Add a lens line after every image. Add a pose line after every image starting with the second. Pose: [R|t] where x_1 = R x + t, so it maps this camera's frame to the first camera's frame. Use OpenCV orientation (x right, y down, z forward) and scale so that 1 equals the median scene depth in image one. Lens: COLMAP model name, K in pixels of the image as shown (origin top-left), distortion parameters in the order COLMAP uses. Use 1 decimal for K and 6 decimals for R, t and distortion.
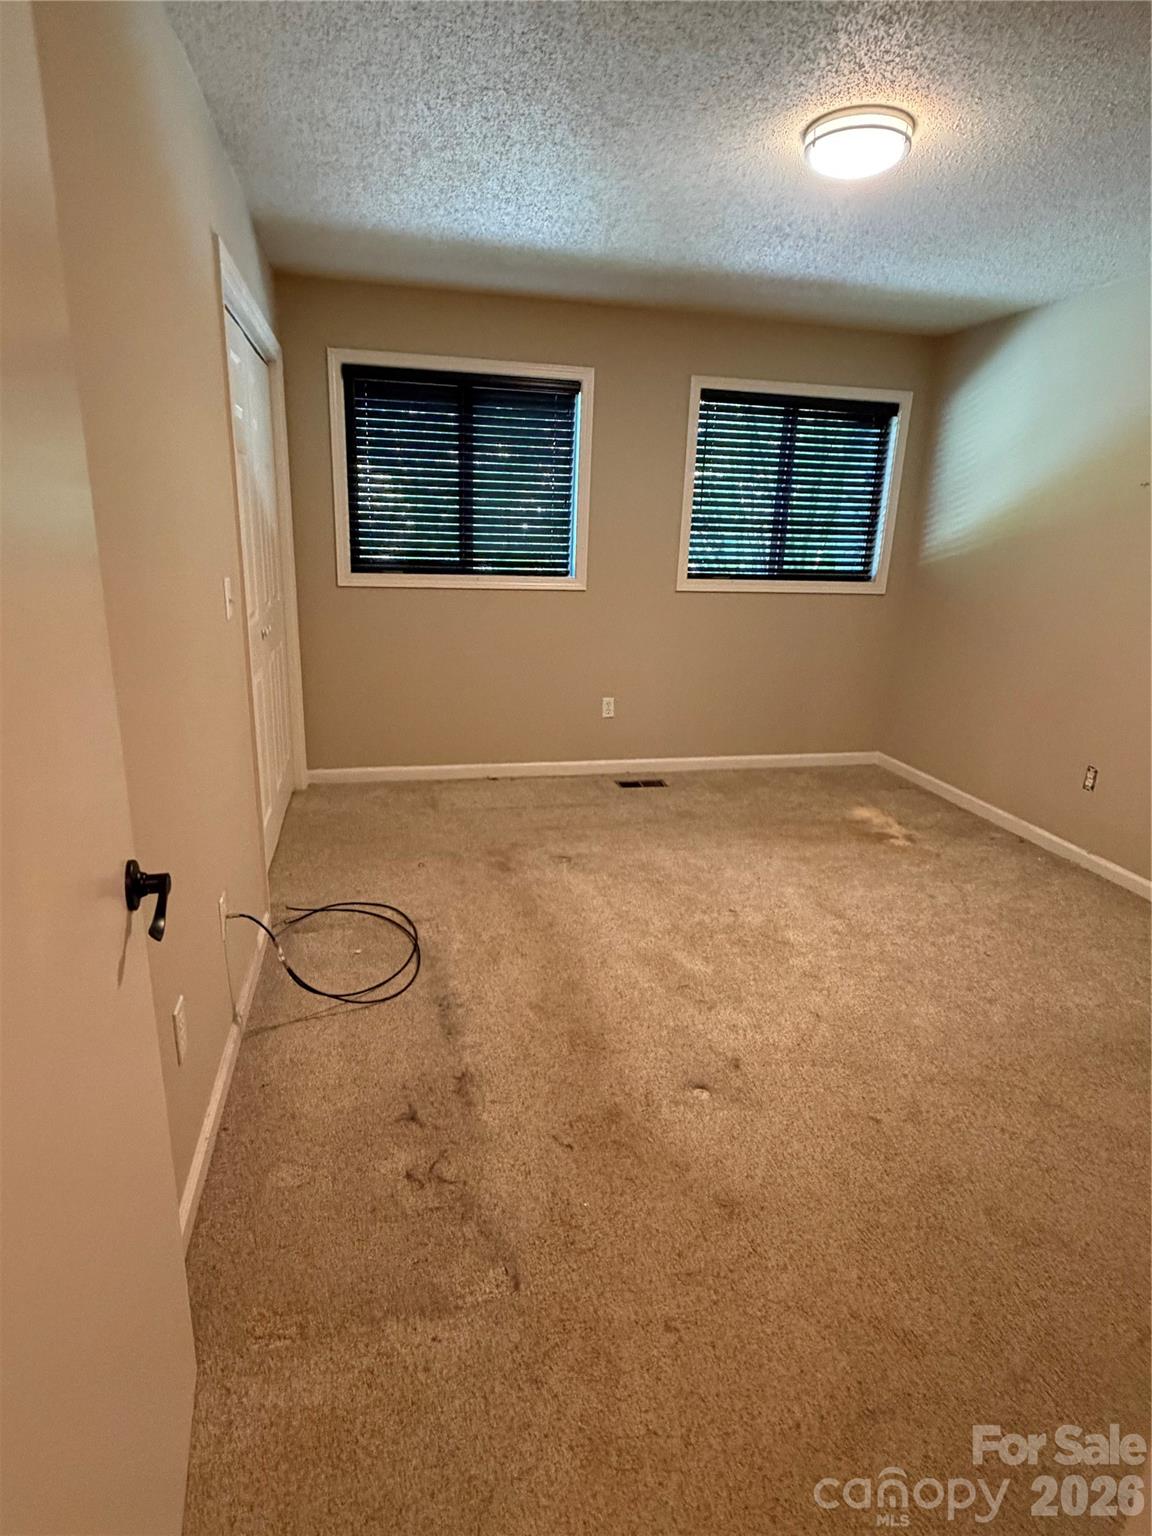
lens RADIAL K [[819.0, 0, 576.0], [0, 819.0, 768.0], [0, 0, 1]] dist [-0.000447, 0.000341]
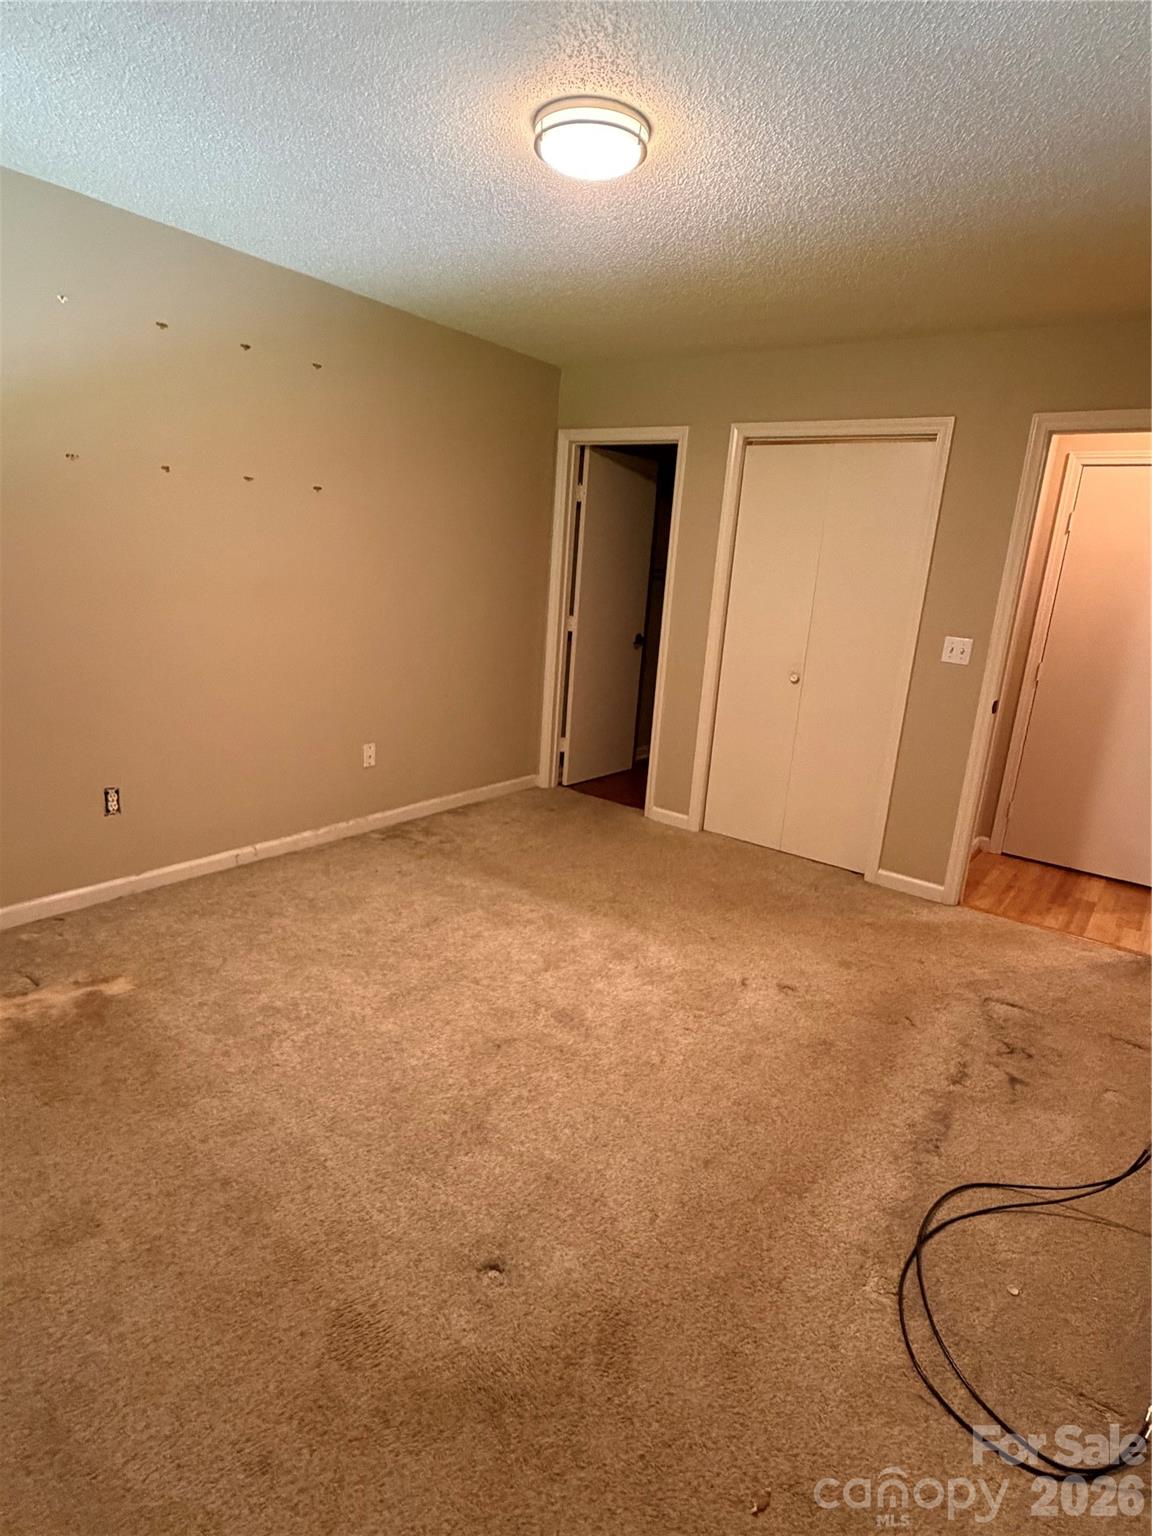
lens RADIAL K [[819.0, 0, 576.0], [0, 819.0, 768.0], [0, 0, 1]] dist [-0.000447, 0.000341]
pose [[-0.642661, -0.269189, 0.717304, -0.270828], [0.122971, 0.887863, 0.443371, -0.312202], [-0.756218, 0.373145, -0.537492, 0.990952]]
